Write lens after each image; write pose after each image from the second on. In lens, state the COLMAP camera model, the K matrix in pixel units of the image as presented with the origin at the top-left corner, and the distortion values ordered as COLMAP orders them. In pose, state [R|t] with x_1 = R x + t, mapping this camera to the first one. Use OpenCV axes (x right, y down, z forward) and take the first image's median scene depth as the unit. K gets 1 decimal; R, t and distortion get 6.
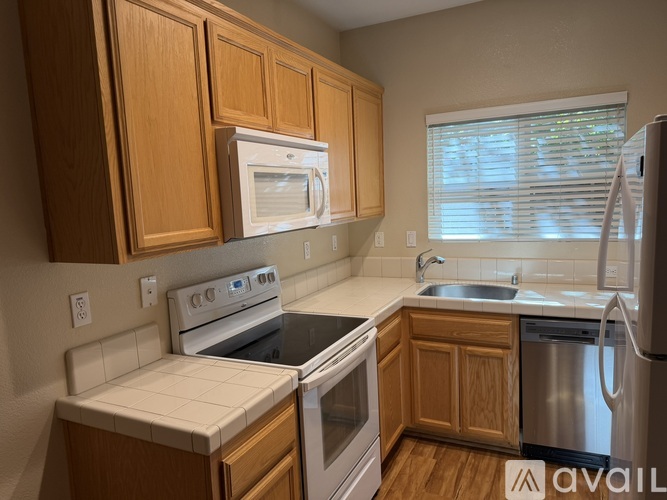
lens RADIAL K [[471.5, 0, 333.8], [0, 471.5, 248.9], [0, 0, 1]] dist [0.004216, 0.000637]
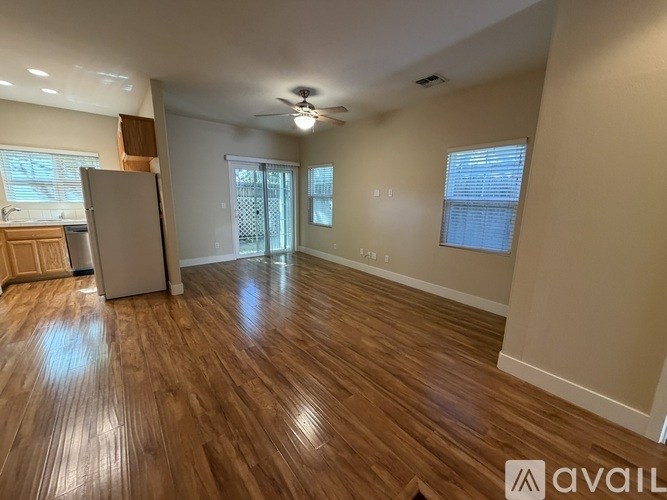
lens RADIAL K [[268.1, 0, 332.9], [0, 268.1, 247.8], [0, 0, 1]] dist [-0.000699, -0.000181]
pose [[0.422311, -0.121091, 0.898327, -0.376561], [0.067605, 0.992484, 0.102002, 0.205580], [-0.903927, 0.017655, 0.427323, -1.117167]]
